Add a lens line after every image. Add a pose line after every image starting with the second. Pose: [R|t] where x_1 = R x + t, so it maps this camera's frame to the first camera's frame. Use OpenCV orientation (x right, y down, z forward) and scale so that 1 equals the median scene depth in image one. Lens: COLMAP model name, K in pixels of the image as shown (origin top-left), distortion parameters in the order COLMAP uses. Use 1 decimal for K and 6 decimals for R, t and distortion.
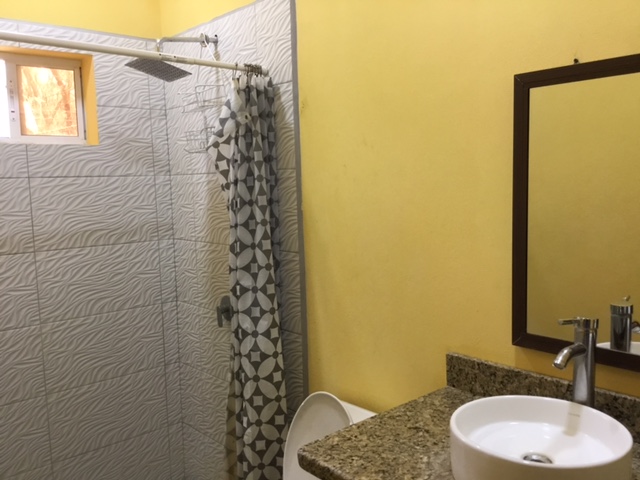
lens RADIAL K [[580.6, 0, 320.0], [0, 580.6, 240.0], [0, 0, 1]] dist [0.024201, -0.002661]
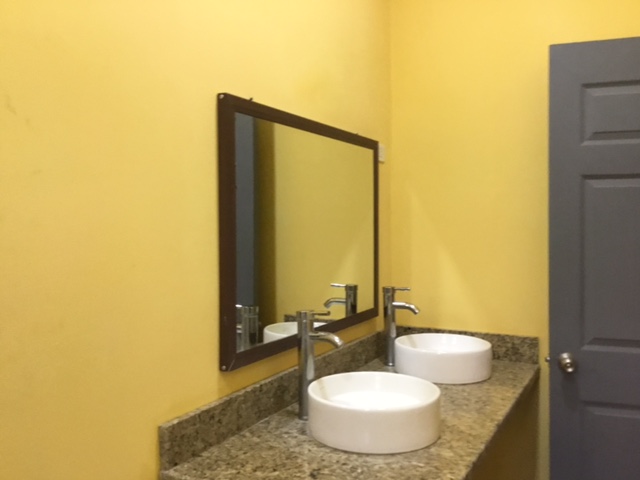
lens RADIAL K [[589.7, 0, 320.0], [0, 589.7, 240.0], [0, 0, 1]] dist [0.005308, 0.000377]
pose [[-0.354386, -0.003546, 0.935092, -0.625256], [0.106217, 0.993368, 0.044022, -0.061109], [-0.929047, 0.114923, -0.351660, 1.188045]]
